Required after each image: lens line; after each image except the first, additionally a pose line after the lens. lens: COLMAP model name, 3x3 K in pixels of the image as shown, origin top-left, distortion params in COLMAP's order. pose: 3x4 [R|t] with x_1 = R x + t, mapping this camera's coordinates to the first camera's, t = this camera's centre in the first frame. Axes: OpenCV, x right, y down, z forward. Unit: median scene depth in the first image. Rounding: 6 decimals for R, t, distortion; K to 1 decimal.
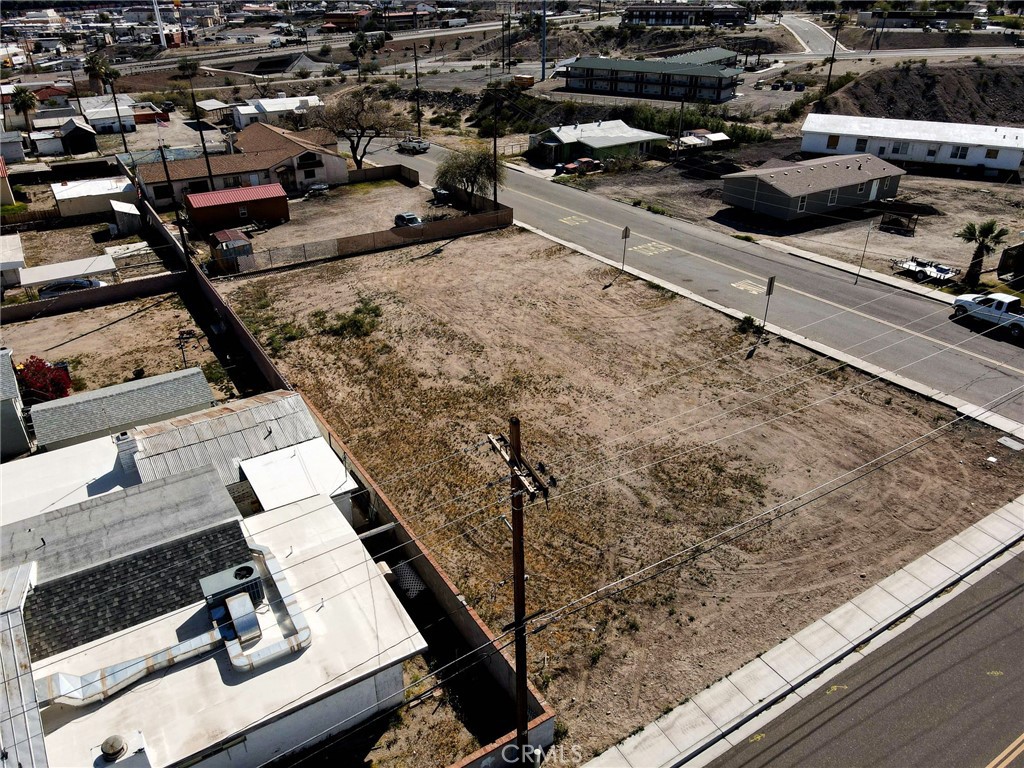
lens RADIAL K [[751.4, 0, 510.4], [0, 751.4, 384.5], [0, 0, 1]] dist [0.006851, 0.009289]
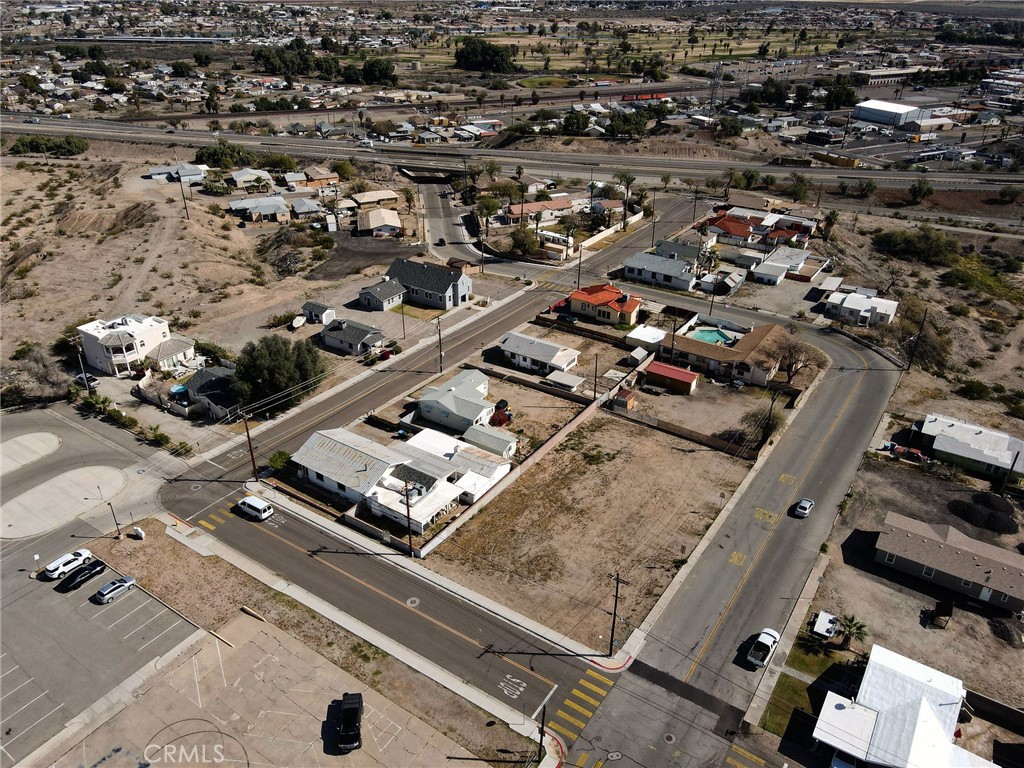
lens RADIAL K [[753.2, 0, 510.1], [0, 753.2, 384.8], [0, 0, 1]] dist [-0.008319, 0.035934]
pose [[0.412140, 0.445109, -0.794996, 1.111678], [-0.448633, 0.858580, 0.248129, -0.570509], [0.793012, 0.254398, 0.553546, -0.417947]]
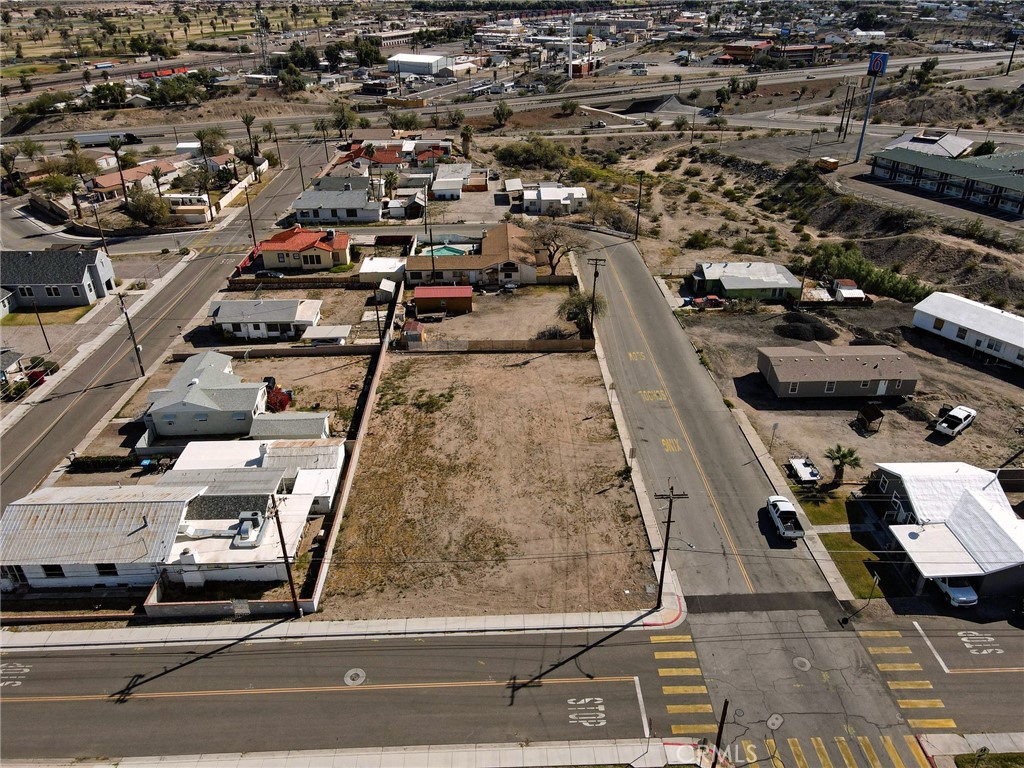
lens RADIAL K [[753.2, 0, 510.1], [0, 753.2, 384.8], [0, 0, 1]] dist [-0.008319, 0.035934]
pose [[0.861339, 0.246494, -0.444225, 0.568590], [-0.241248, 0.967983, 0.069347, -0.228052], [0.447095, 0.047437, 0.893228, -0.387283]]
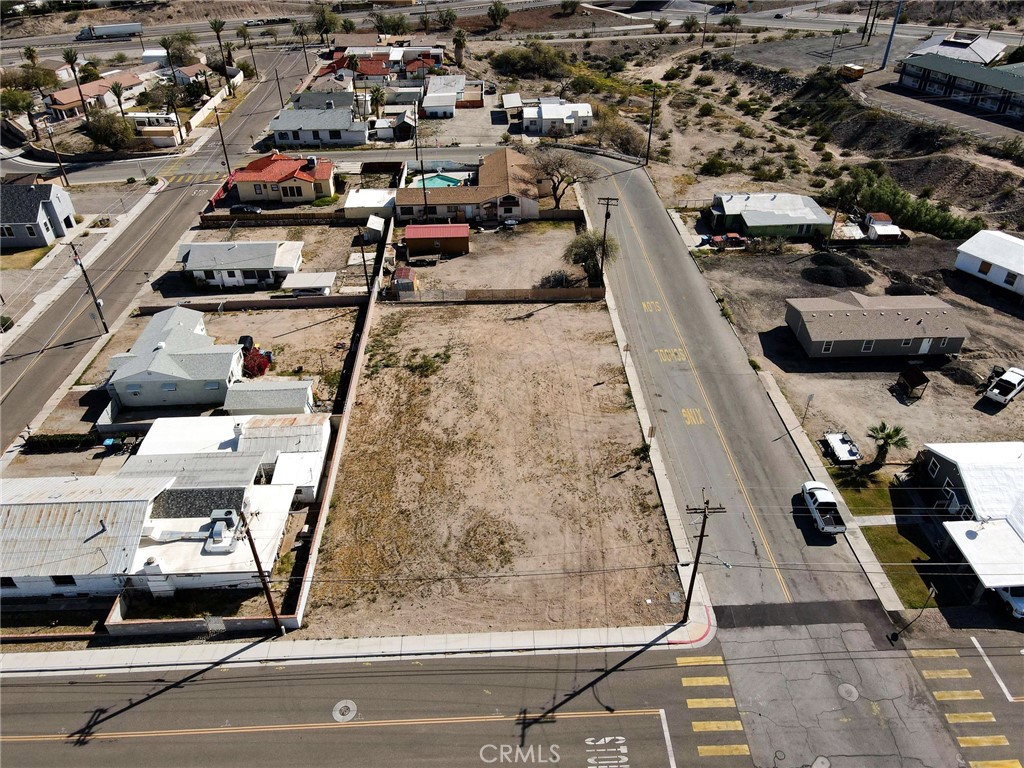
lens RADIAL K [[753.2, 0, 510.1], [0, 753.2, 384.8], [0, 0, 1]] dist [-0.008319, 0.035934]
pose [[0.865209, 0.291140, -0.408229, 0.478815], [-0.235546, 0.954732, 0.181671, -0.294324], [0.442641, -0.061027, 0.894620, -0.273873]]
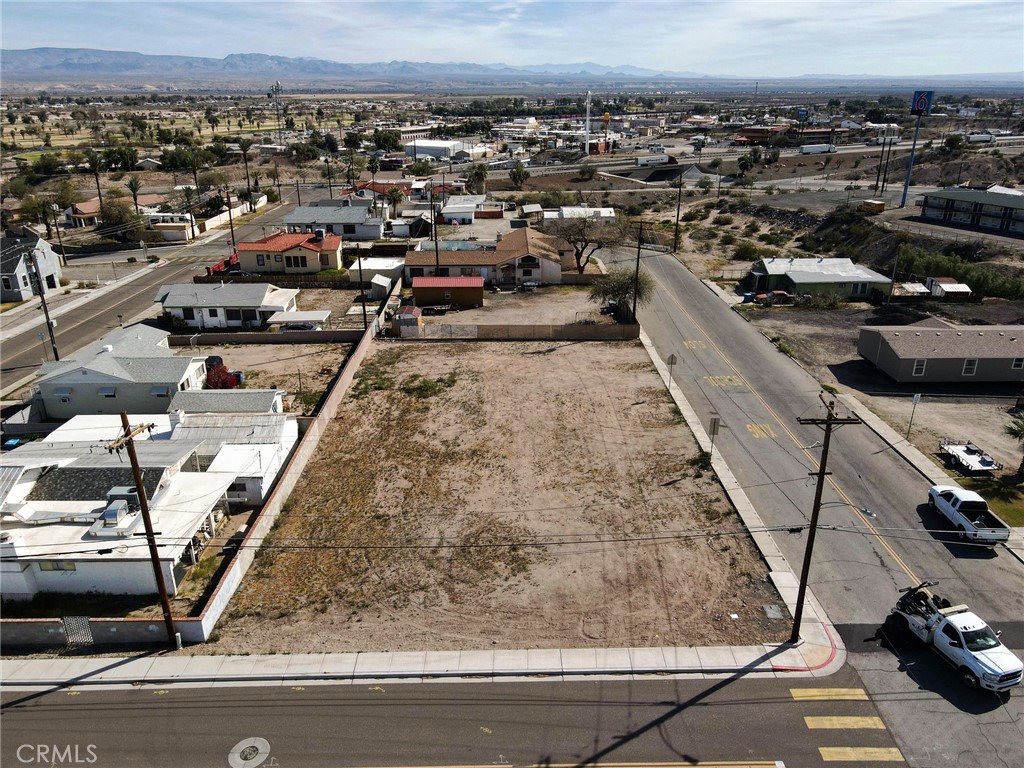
lens RADIAL K [[753.2, 0, 510.1], [0, 753.2, 384.8], [0, 0, 1]] dist [-0.008319, 0.035934]
pose [[0.851394, 0.194341, -0.487196, 0.436961], [-0.251739, 0.966260, -0.054485, -0.040460], [0.460169, 0.169035, 0.871592, -0.058748]]
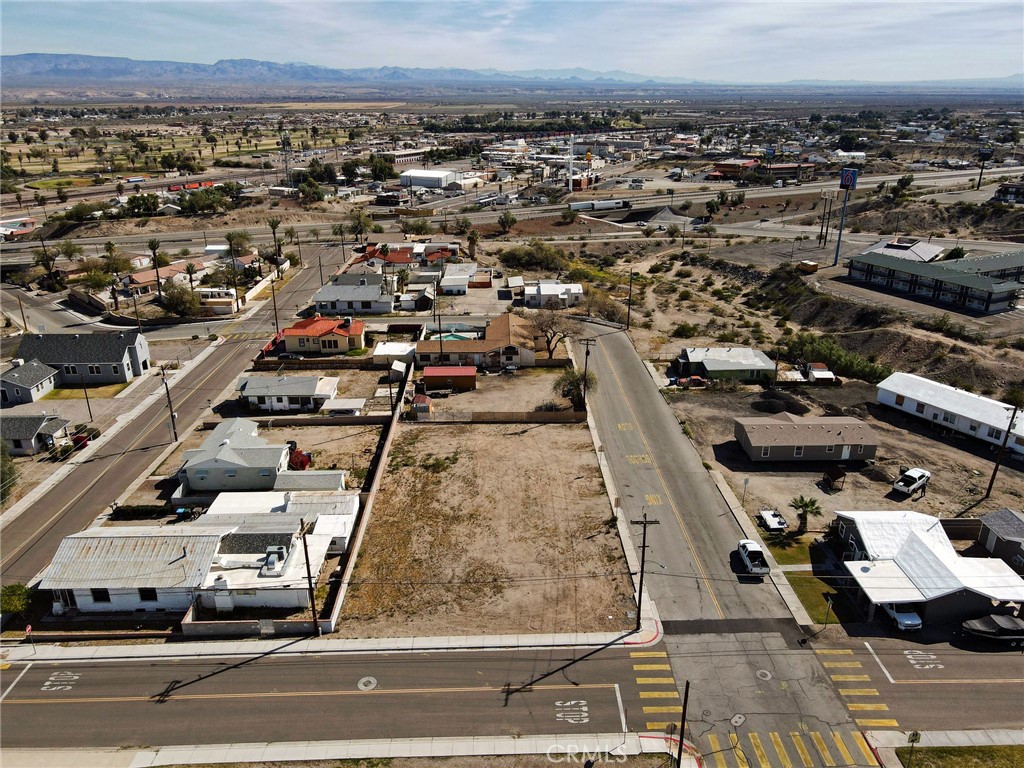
lens RADIAL K [[753.2, 0, 510.1], [0, 753.2, 384.8], [0, 0, 1]] dist [-0.008319, 0.035934]
pose [[0.857528, 0.188185, -0.478782, 0.663695], [-0.247194, 0.966936, -0.062687, -0.161280], [0.451154, 0.172108, 0.875693, -0.512405]]
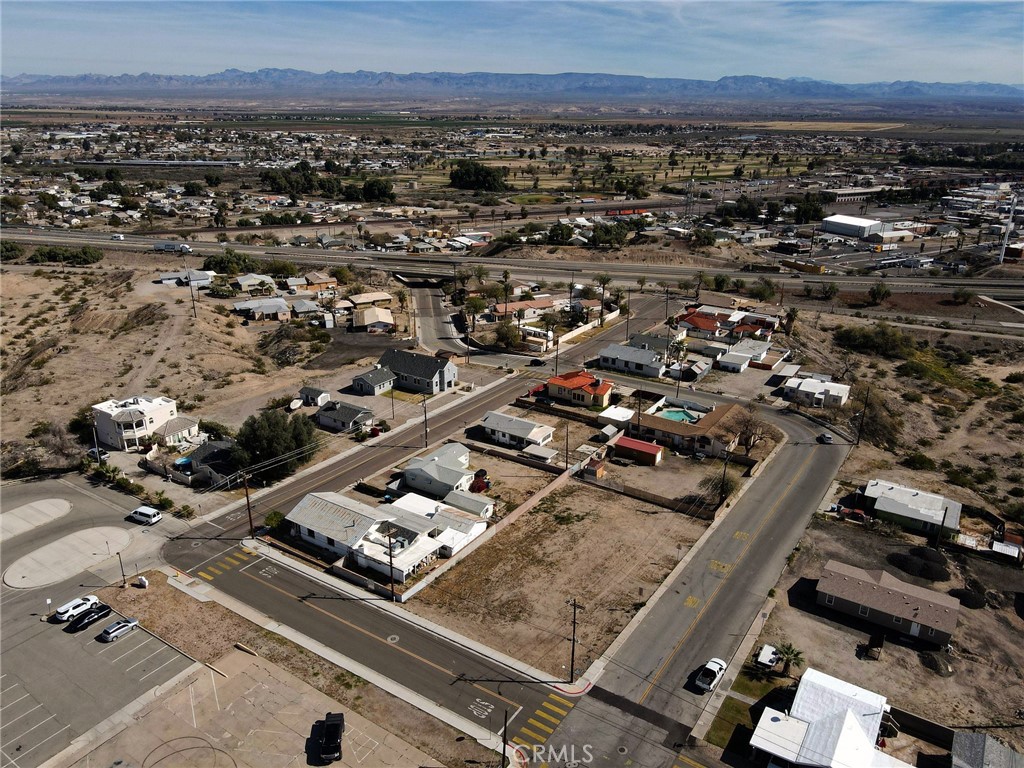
lens RADIAL K [[753.2, 0, 510.1], [0, 753.2, 384.8], [0, 0, 1]] dist [-0.008319, 0.035934]
pose [[0.419216, 0.325644, -0.847475, 1.325924], [-0.447084, 0.886477, 0.119474, -0.542348], [0.790173, 0.328807, 0.517215, -0.455086]]
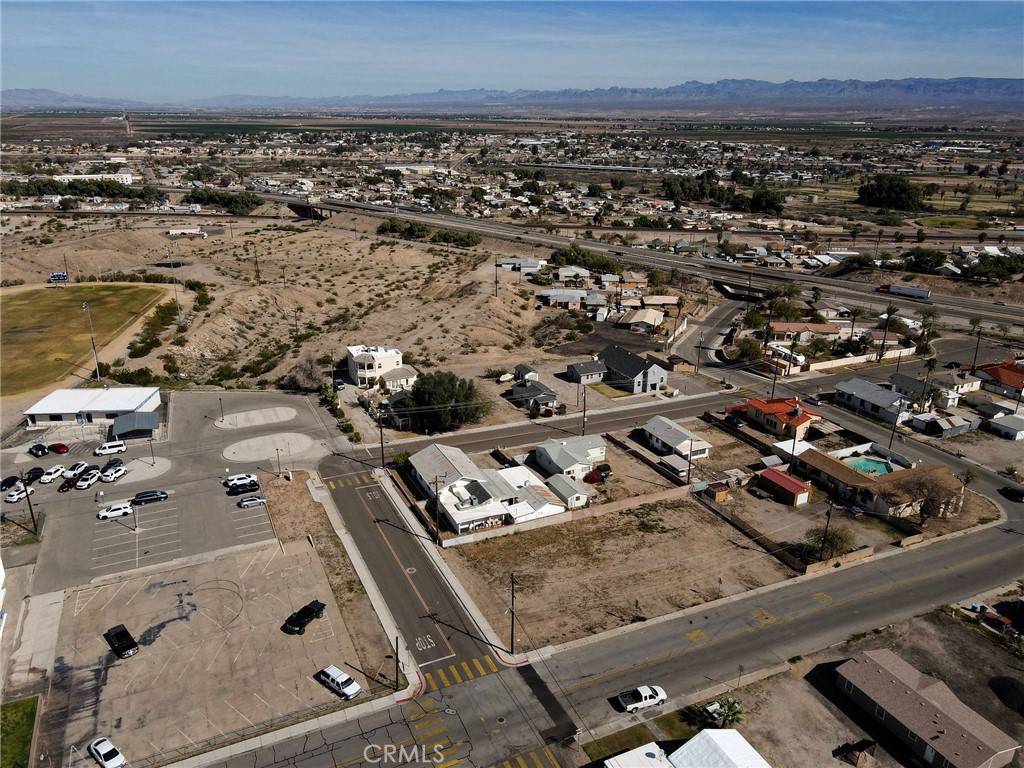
lens RADIAL K [[753.2, 0, 510.1], [0, 753.2, 384.8], [0, 0, 1]] dist [-0.008319, 0.035934]
pose [[-0.117389, 0.344419, -0.931448, 1.551100], [-0.485822, 0.798119, 0.356346, -0.869891], [0.866139, 0.494349, 0.073636, 0.159822]]
